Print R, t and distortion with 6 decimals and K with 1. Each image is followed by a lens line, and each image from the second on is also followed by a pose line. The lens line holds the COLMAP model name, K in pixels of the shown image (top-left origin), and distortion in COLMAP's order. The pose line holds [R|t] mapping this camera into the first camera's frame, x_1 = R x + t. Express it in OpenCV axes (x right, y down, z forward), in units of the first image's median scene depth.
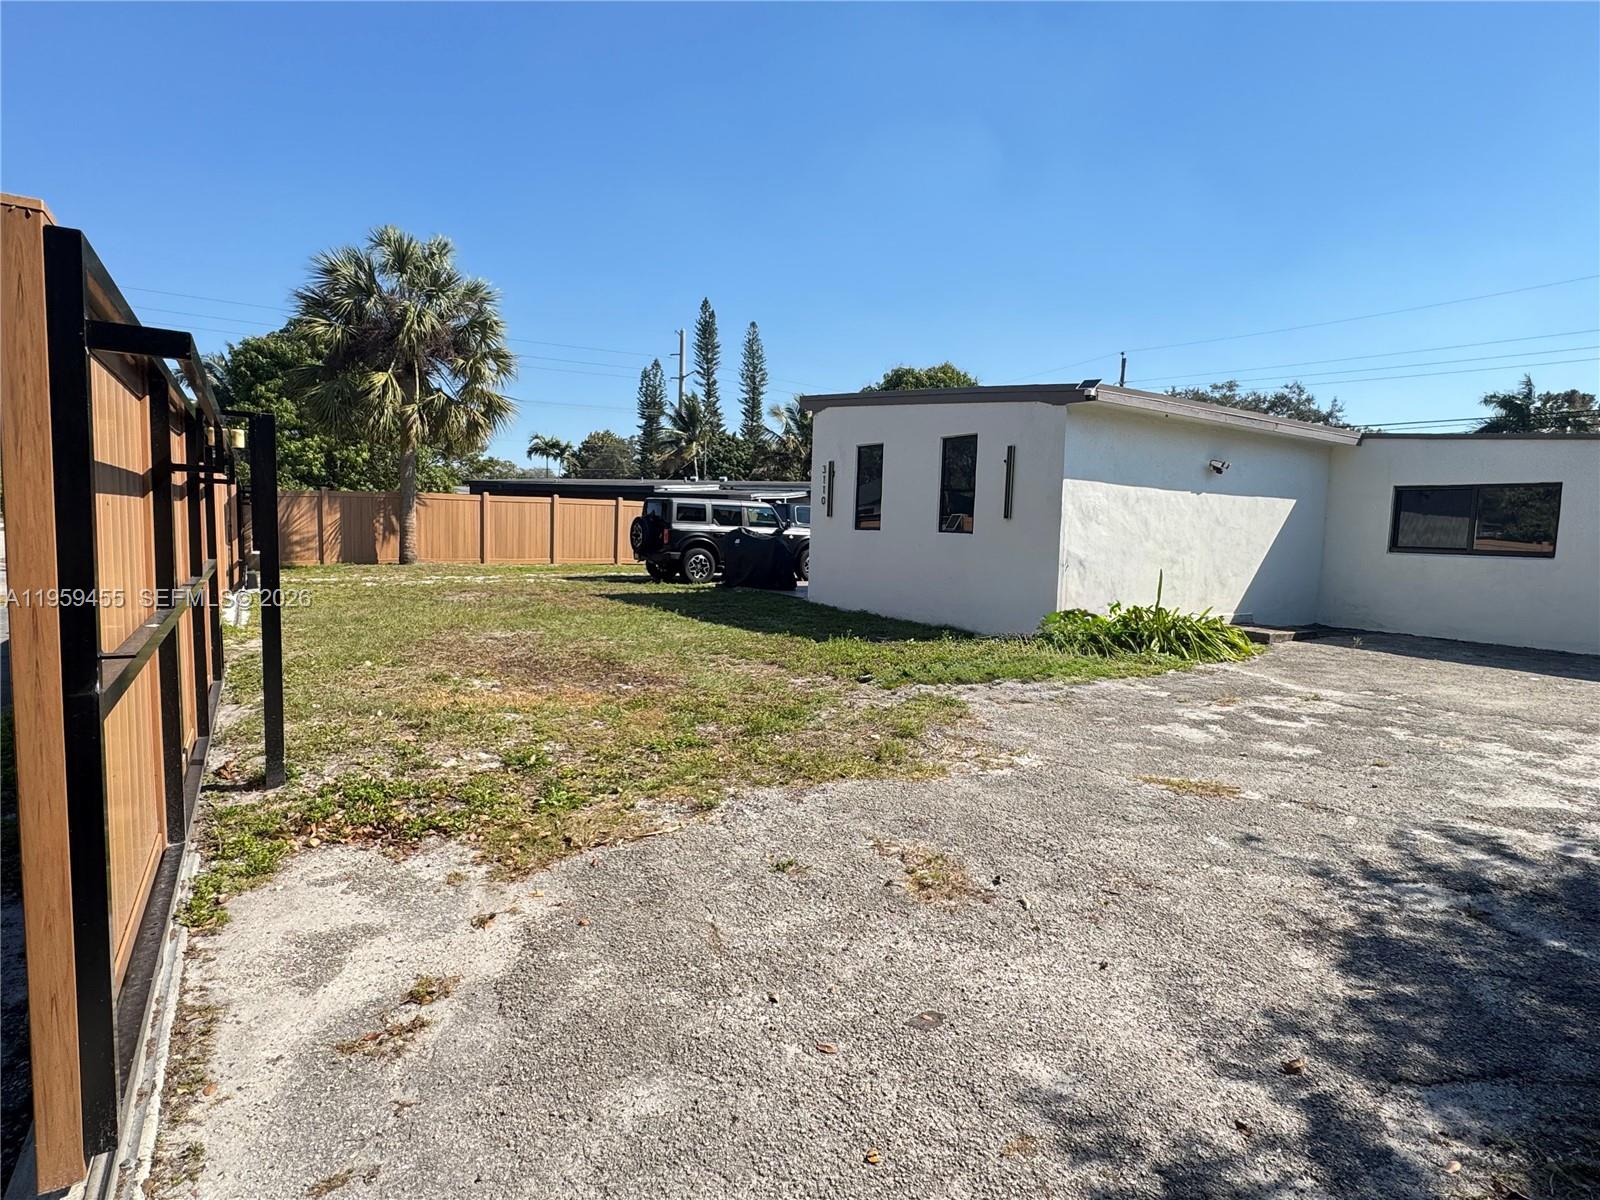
lens RADIAL K [[834.6, 0, 800.0], [0, 834.6, 600.0], [0, 0, 1]] dist [0.000716, 0.000477]
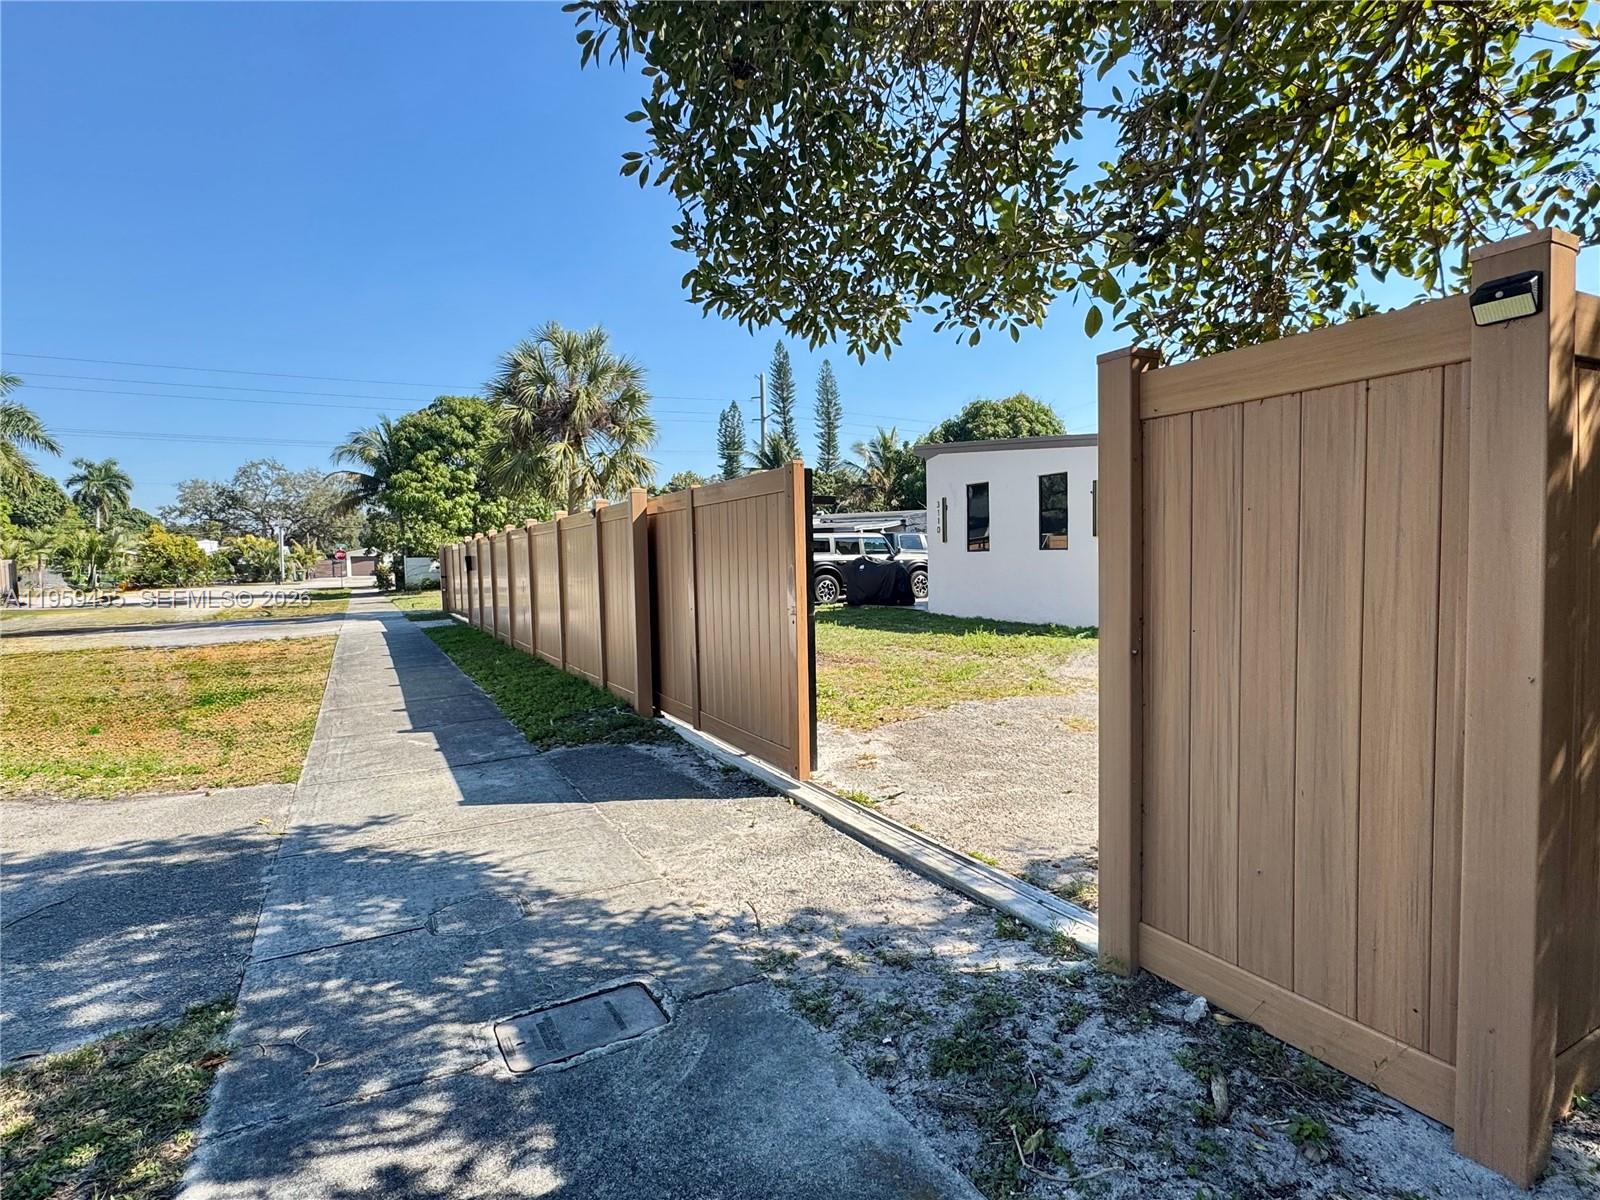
lens RADIAL K [[834.6, 0, 800.0], [0, 834.6, 600.0], [0, 0, 1]] dist [0.000716, 0.000477]
pose [[0.994886, -0.047336, -0.089224, -0.029142], [0.044229, 0.998355, -0.036487, 0.008020], [0.090804, 0.032355, 0.995343, -0.096949]]
